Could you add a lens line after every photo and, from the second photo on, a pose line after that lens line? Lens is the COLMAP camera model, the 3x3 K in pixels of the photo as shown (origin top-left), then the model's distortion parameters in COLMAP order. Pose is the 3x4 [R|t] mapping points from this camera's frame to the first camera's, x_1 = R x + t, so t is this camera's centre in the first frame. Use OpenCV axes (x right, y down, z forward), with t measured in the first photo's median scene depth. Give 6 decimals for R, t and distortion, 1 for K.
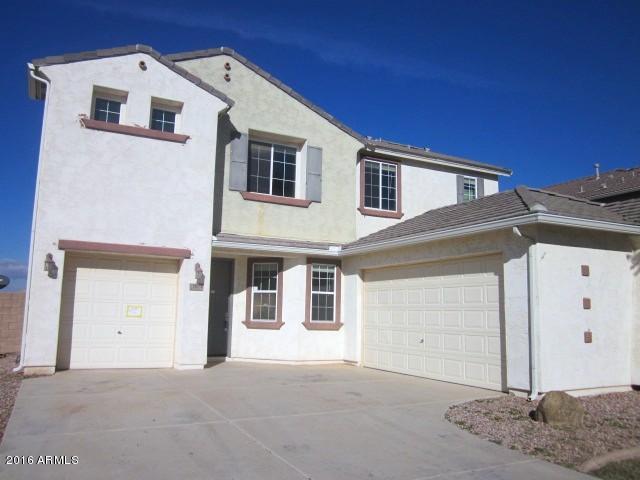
lens RADIAL K [[529.9, 0, 319.9], [0, 529.9, 238.2], [0, 0, 1]] dist [-0.026133, 0.000765]
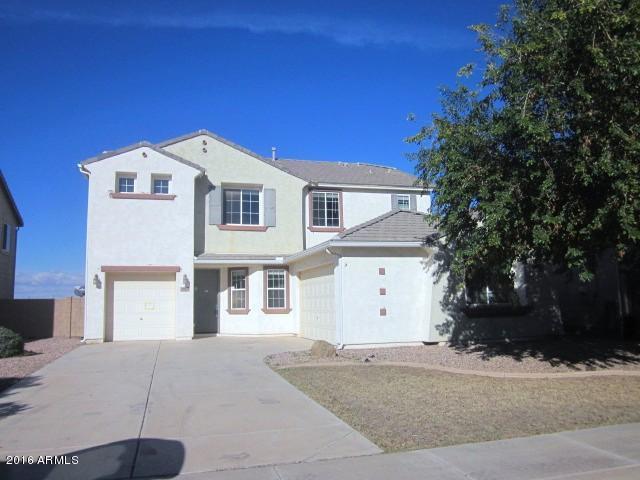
lens RADIAL K [[529.9, 0, 319.7], [0, 529.9, 240.8], [0, 0, 1]] dist [-0.026133, 0.000765]
pose [[0.977191, -0.060692, -0.203504, 0.445412], [0.065644, 0.997687, 0.017664, -0.050041], [0.201961, -0.030620, 0.978915, -0.431769]]
